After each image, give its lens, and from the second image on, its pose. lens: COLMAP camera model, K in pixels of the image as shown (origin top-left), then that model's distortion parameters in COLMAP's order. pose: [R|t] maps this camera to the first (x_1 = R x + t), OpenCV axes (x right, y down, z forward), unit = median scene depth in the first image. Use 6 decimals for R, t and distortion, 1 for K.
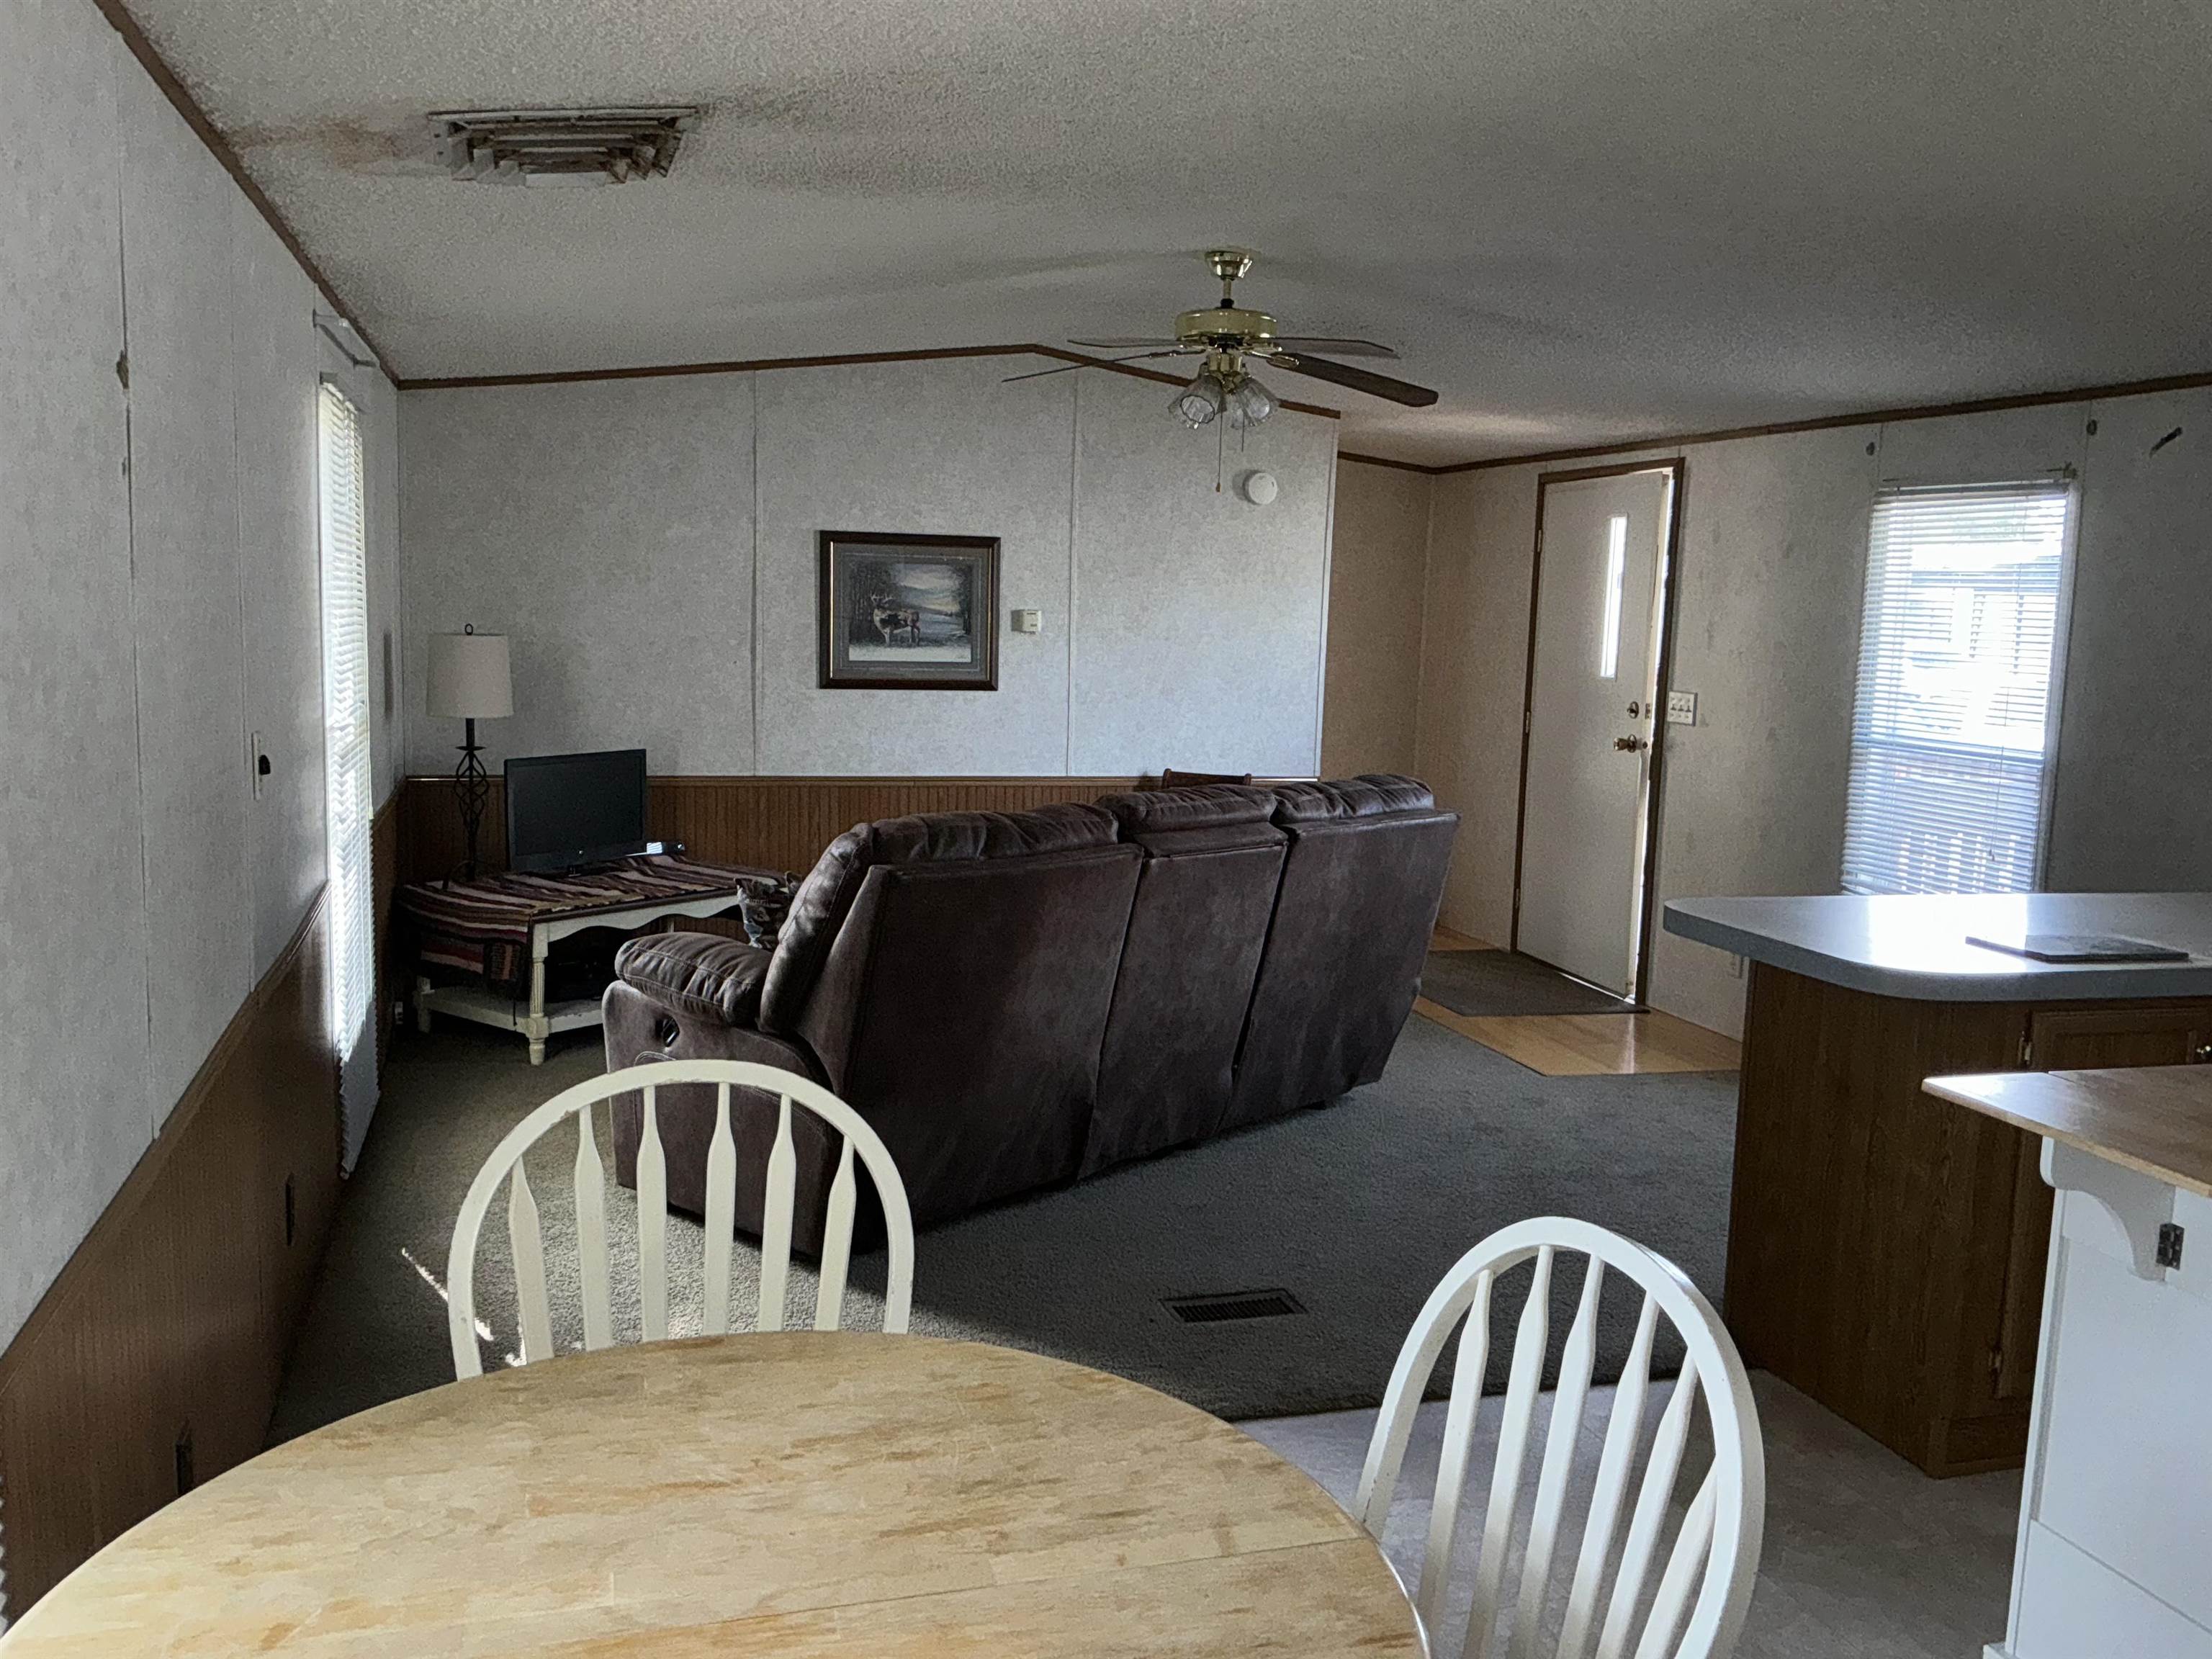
lens RADIAL K [[1823.6, 0, 1107.8], [0, 1823.6, 841.8], [0, 0, 1]] dist [0.093392, -0.175225]
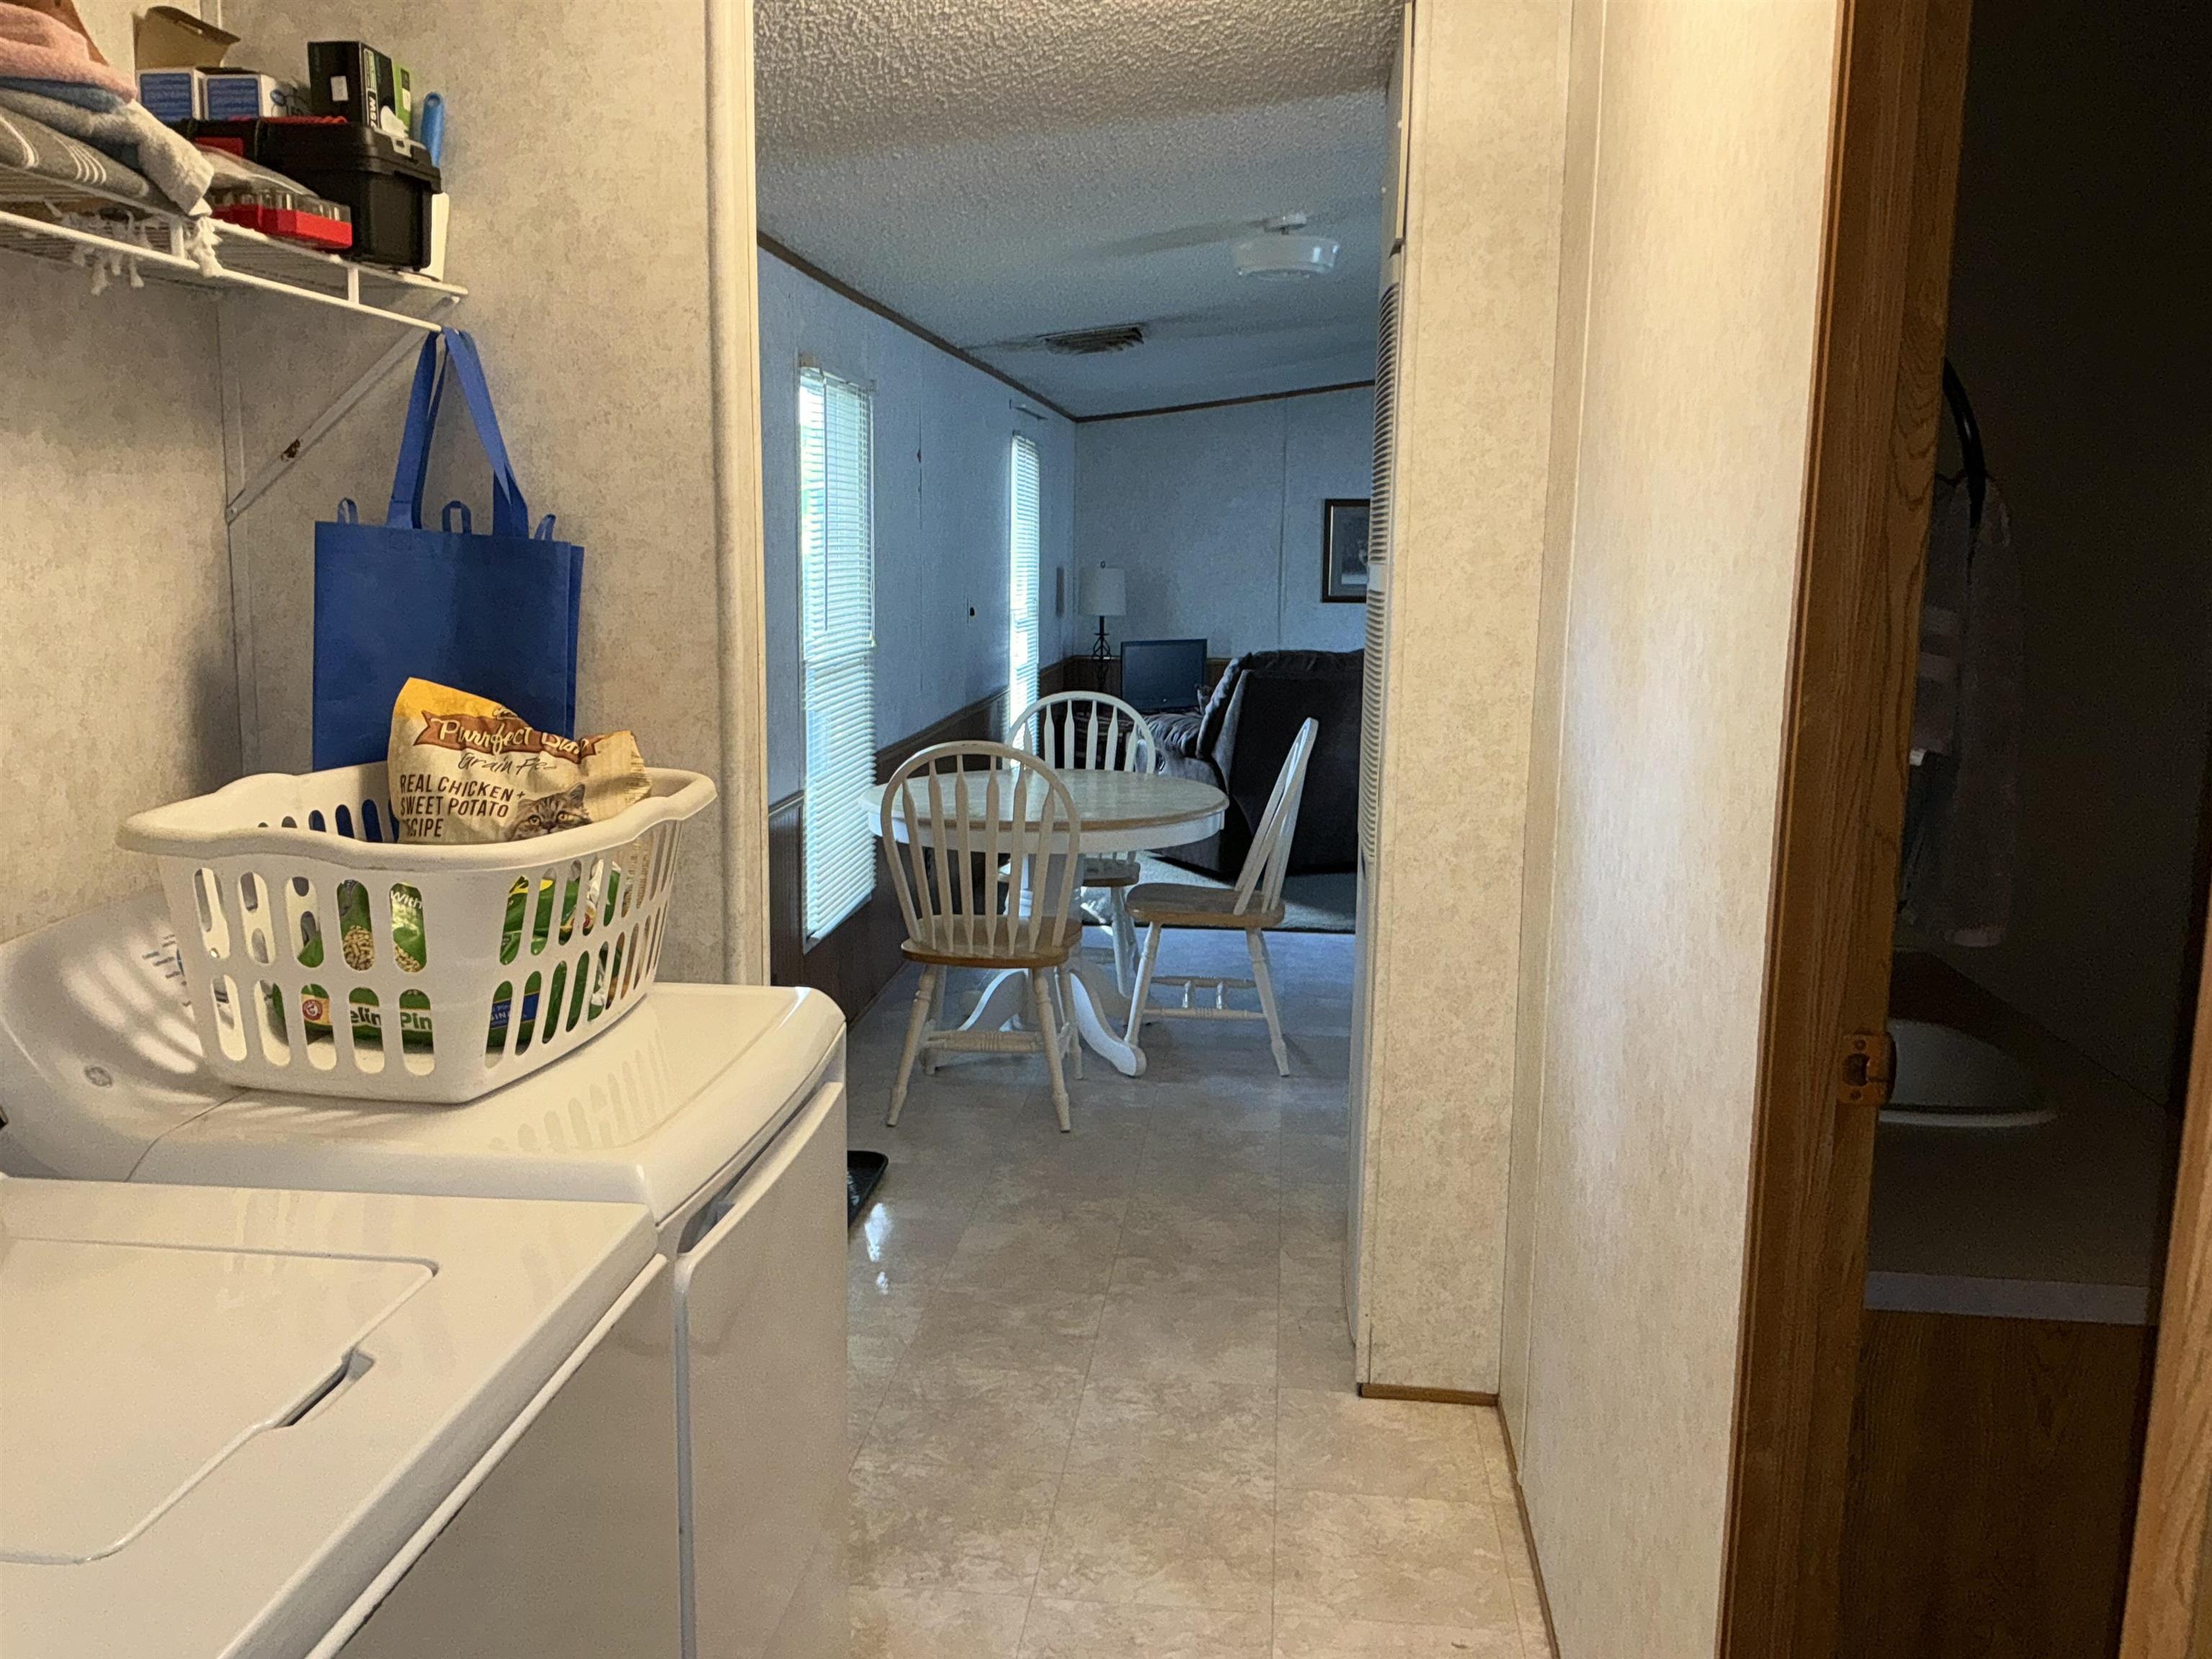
lens RADIAL K [[1823.6, 0, 1102.1], [0, 1823.6, 829.0], [0, 0, 1]] dist [0.093392, -0.175225]
pose [[0.921489, 0.044580, -0.385839, 0.460337], [-0.040131, 0.999003, 0.019581, 0.140549], [0.386327, -0.002559, 0.922358, -0.820957]]
